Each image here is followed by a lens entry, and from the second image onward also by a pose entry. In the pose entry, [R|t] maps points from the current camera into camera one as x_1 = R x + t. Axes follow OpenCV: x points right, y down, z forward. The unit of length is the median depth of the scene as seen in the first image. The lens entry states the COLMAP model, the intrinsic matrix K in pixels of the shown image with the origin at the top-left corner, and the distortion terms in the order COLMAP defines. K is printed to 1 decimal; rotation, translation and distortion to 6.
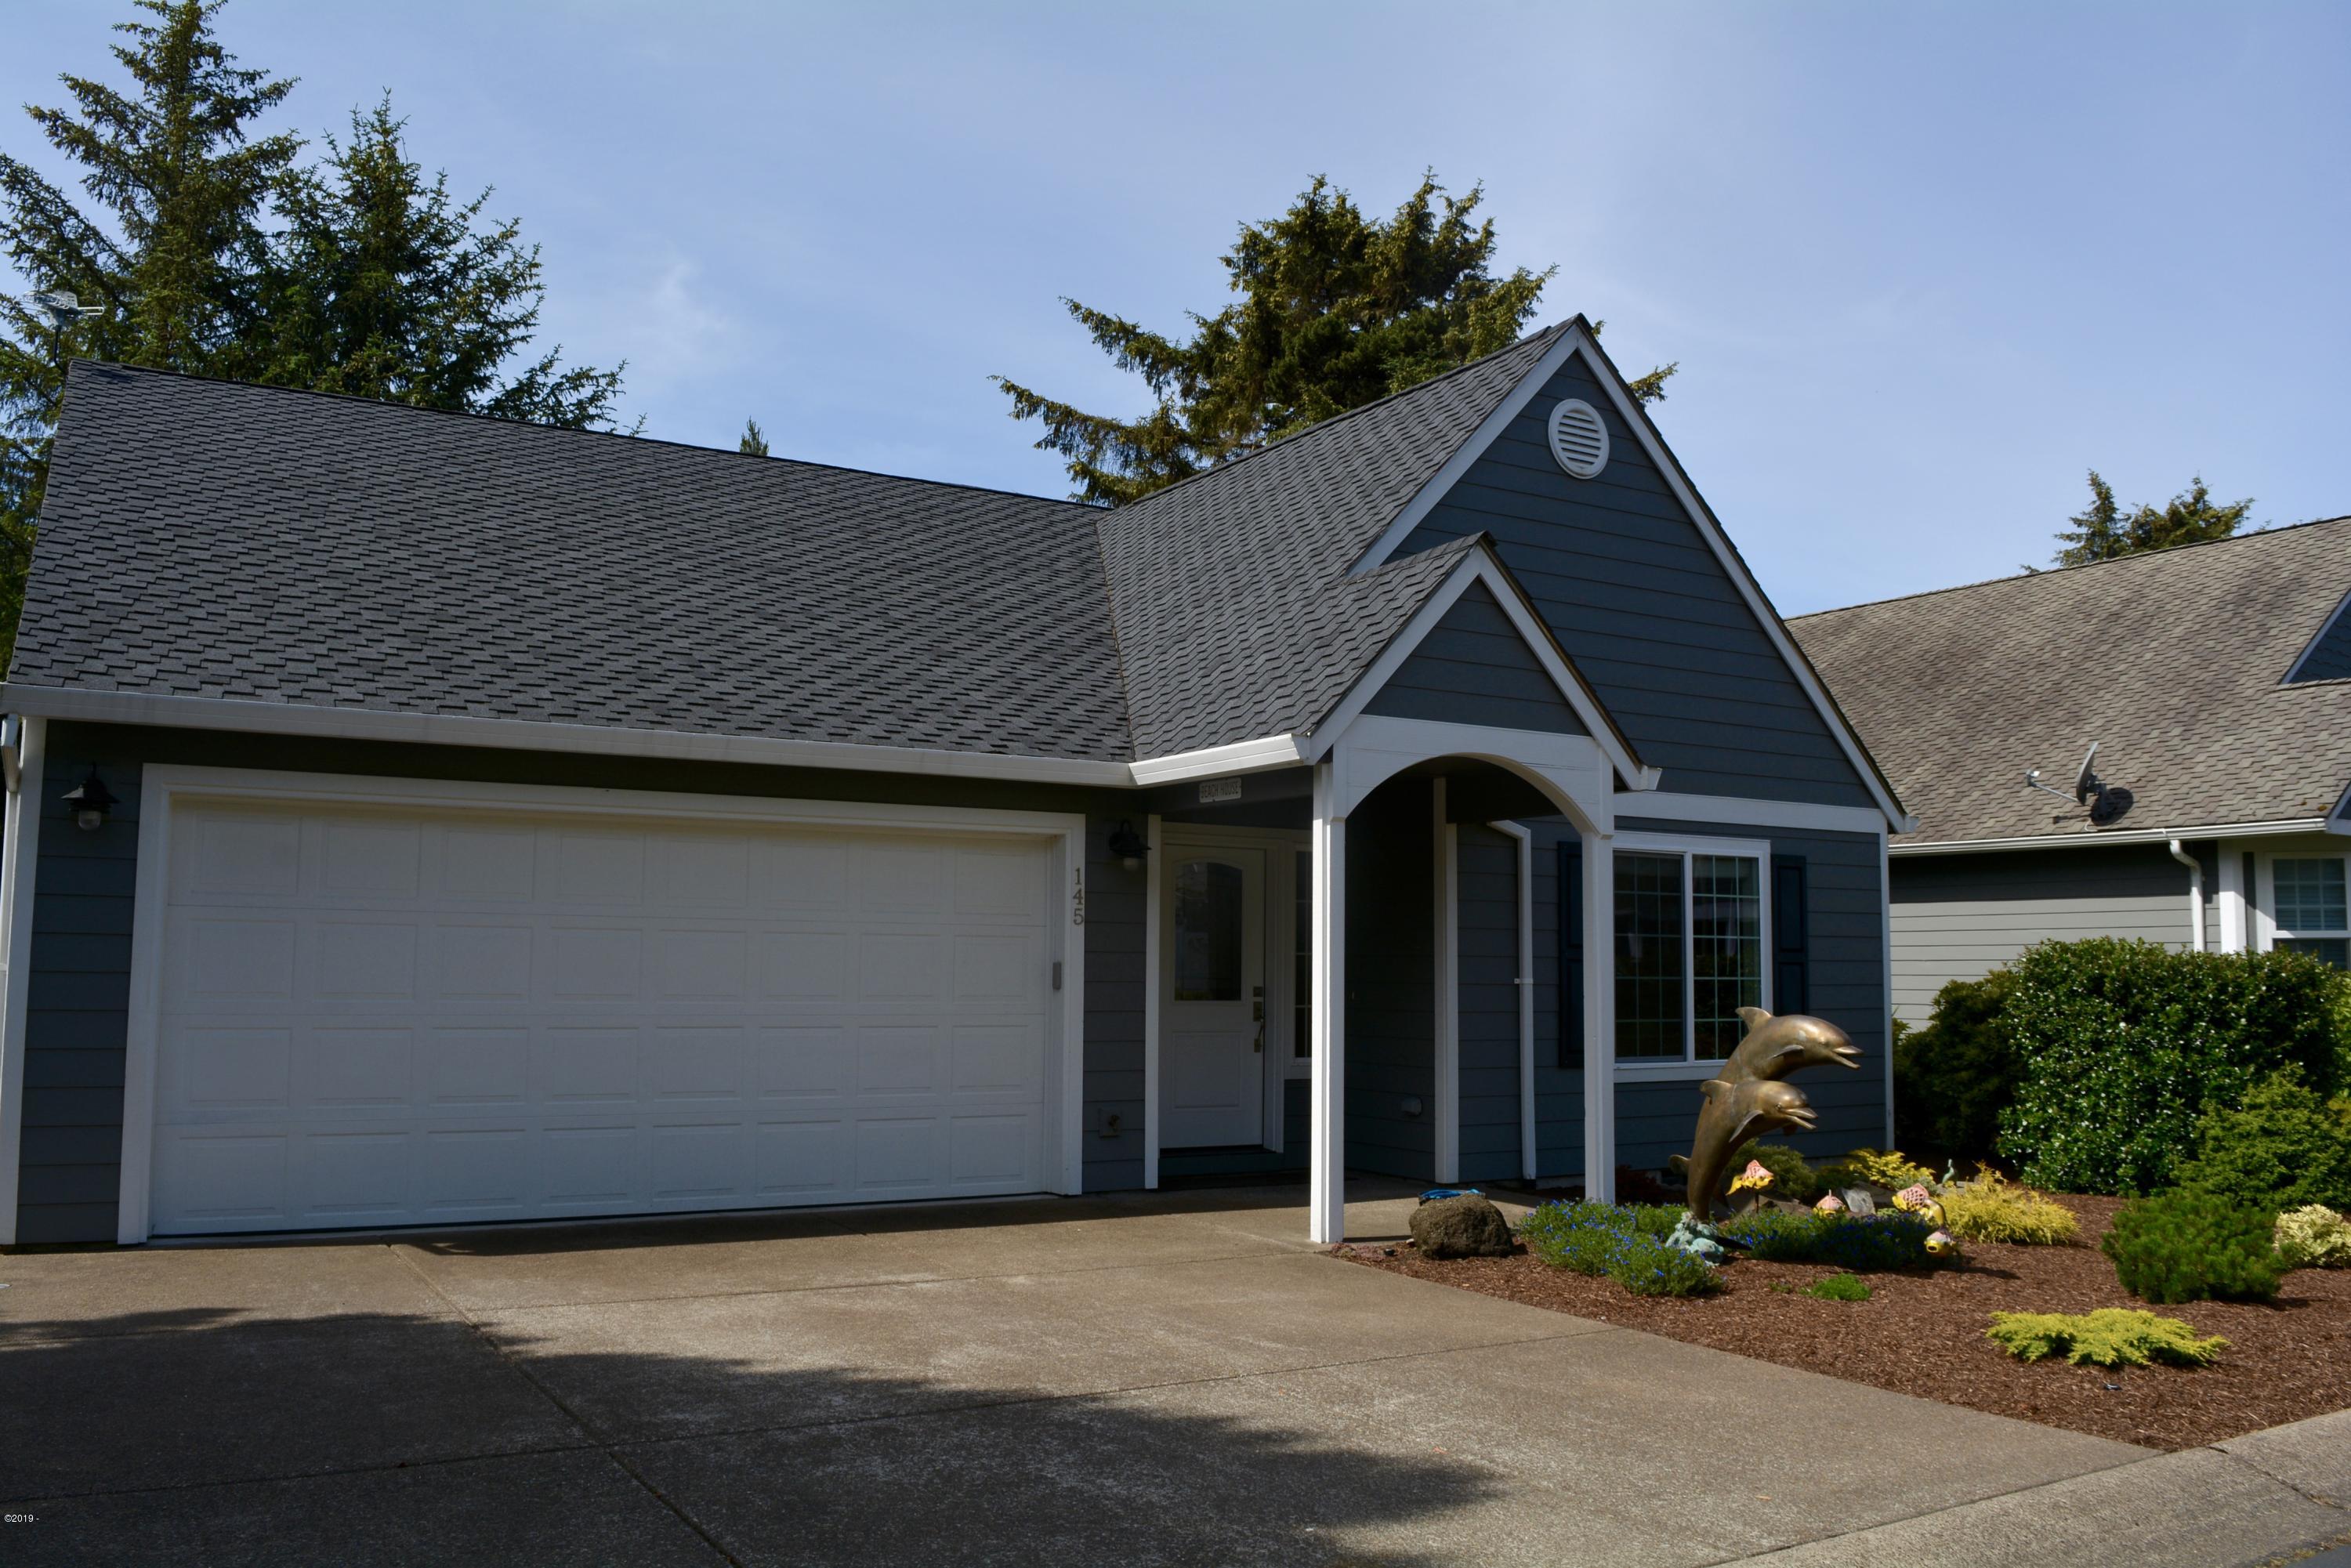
lens RADIAL K [[1860.2, 0, 1177.9], [0, 1860.2, 783.0], [0, 0, 1]] dist [-0.088769, 0.018231]
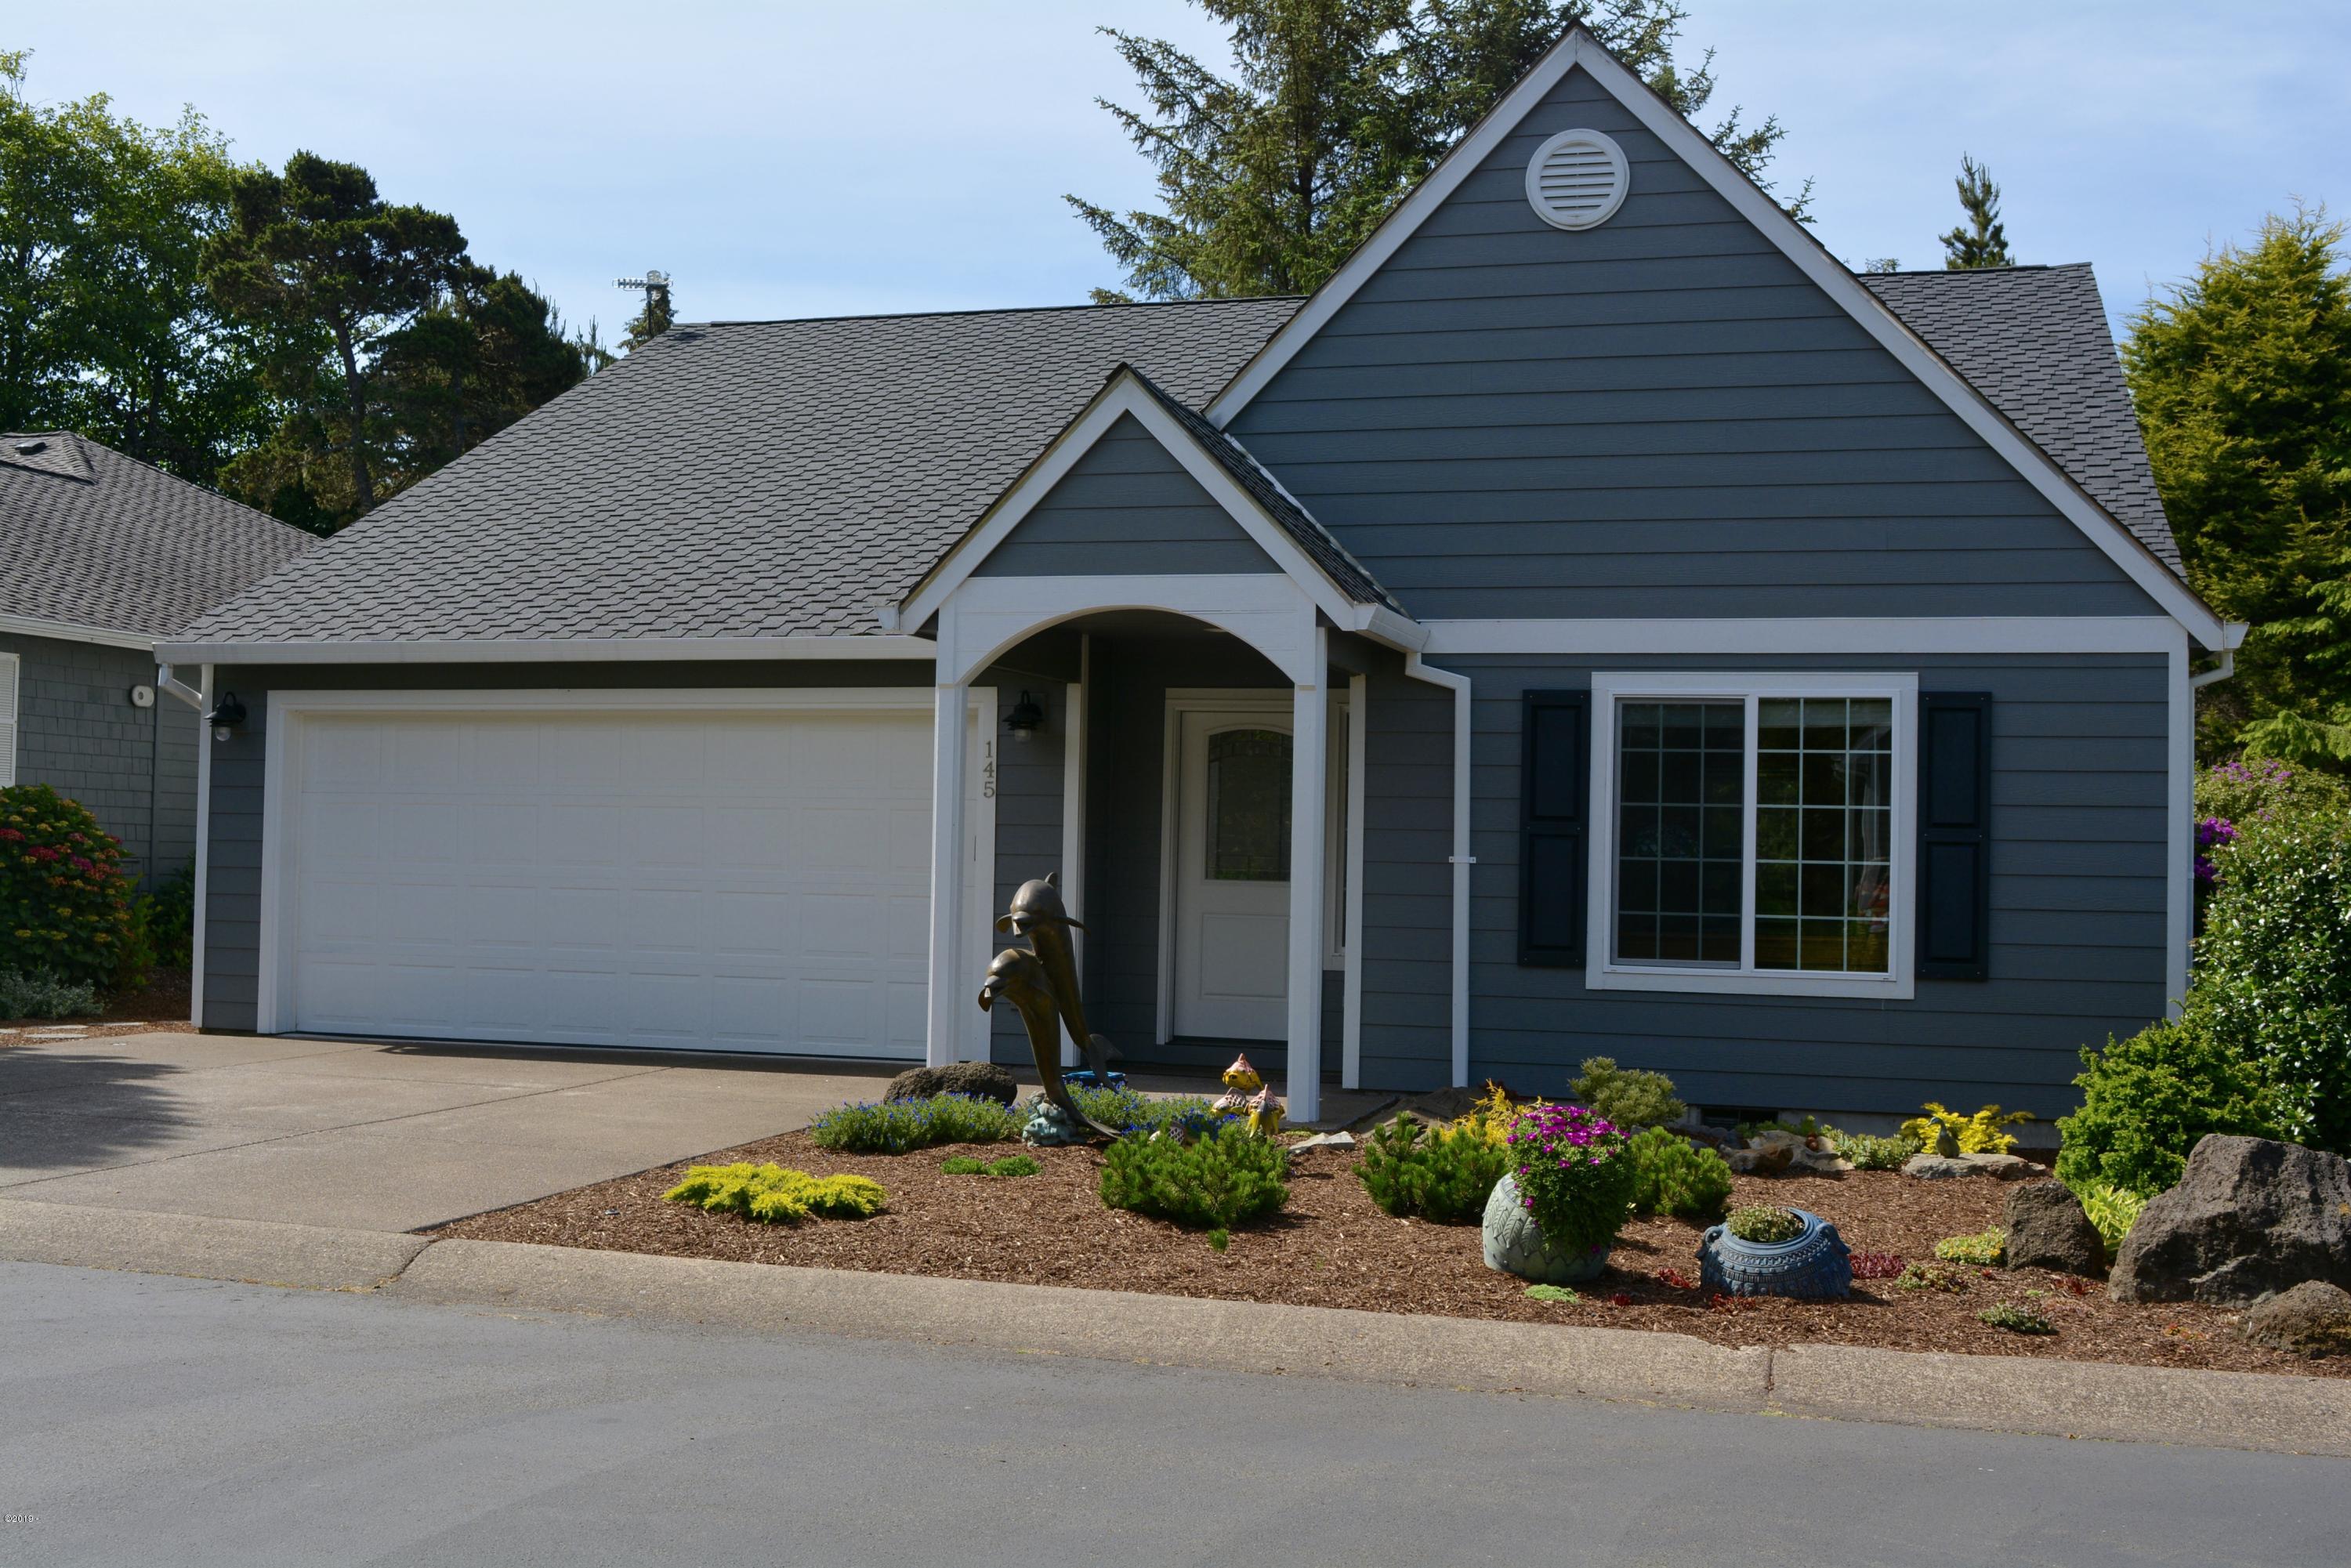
lens RADIAL K [[2540.2, 0, 1170.6], [0, 2540.2, 777.0], [0, 0, 1]] dist [-0.053413, 0.000000]
pose [[0.690465, -0.019810, -0.723094, 0.893657], [0.057686, 0.997949, 0.027742, 0.029588], [0.721062, -0.060867, 0.690192, 0.114358]]
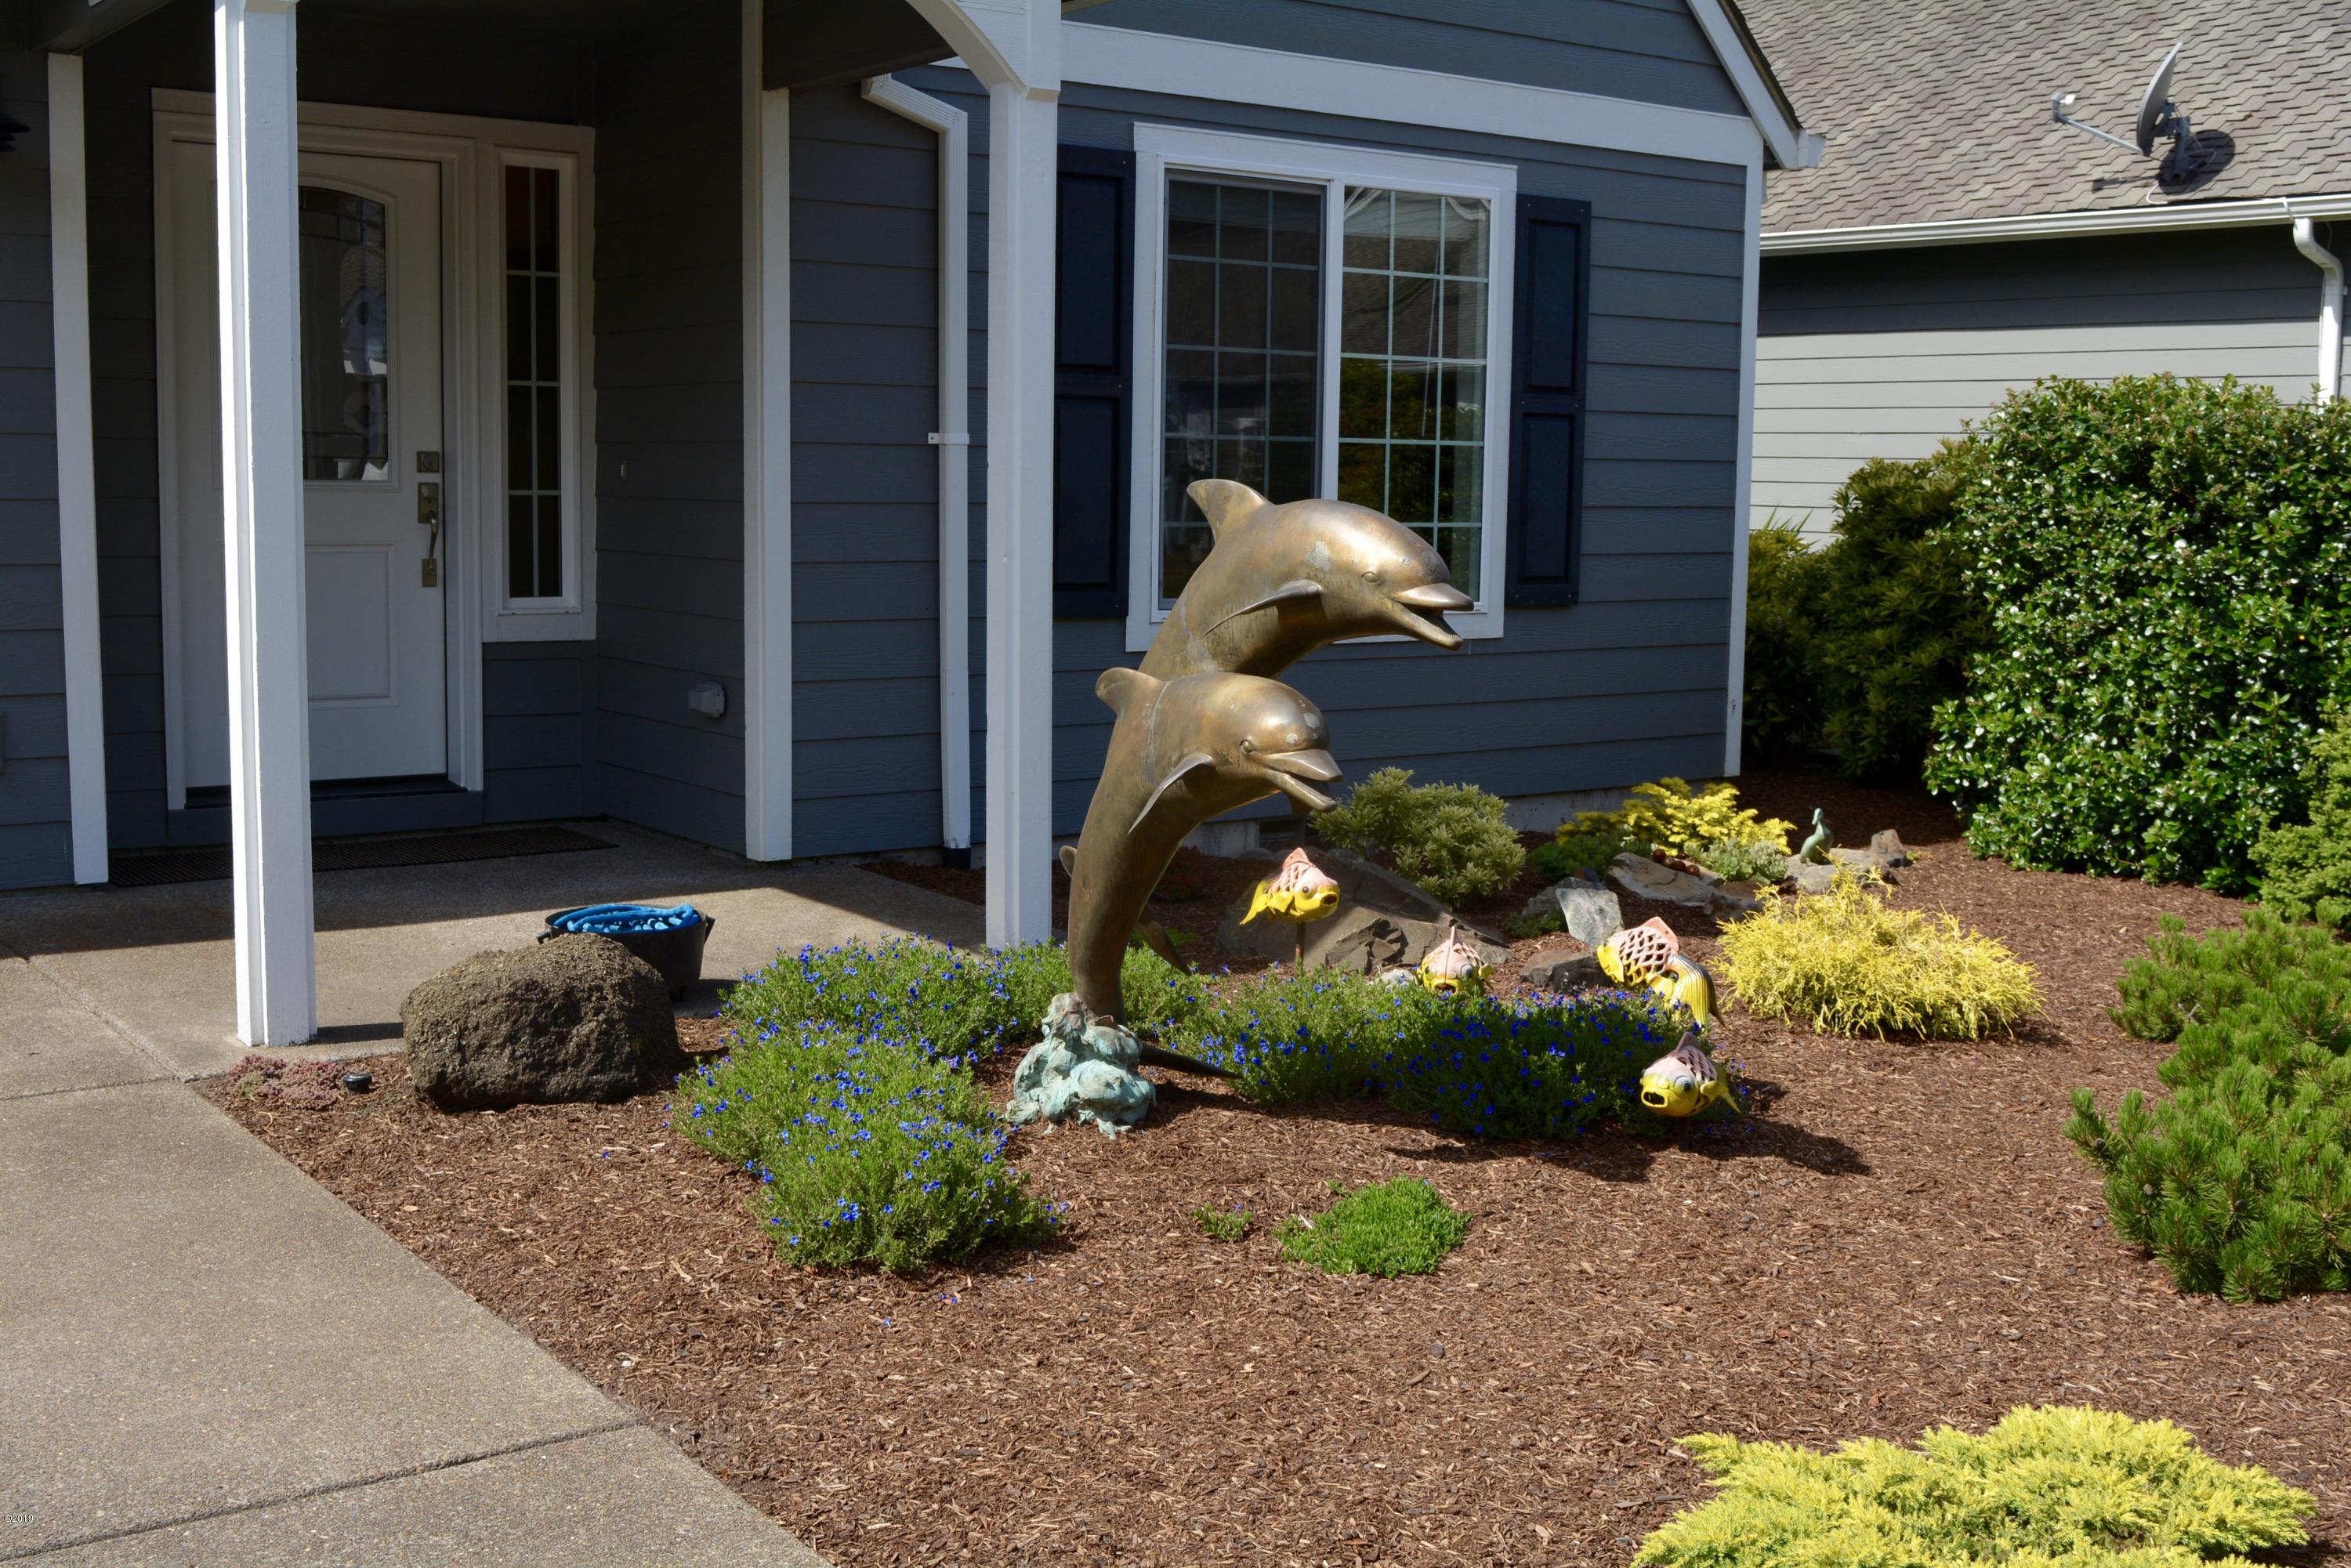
lens RADIAL K [[2540.2, 0, 1171.0], [0, 2540.2, 781.4], [0, 0, 1]] dist [-0.053413, 0.000000]
pose [[0.995456, -0.006916, 0.094974, 0.174388], [-0.014359, 0.975053, 0.221507, 0.046263], [-0.094137, -0.221864, 0.970523, 0.333105]]
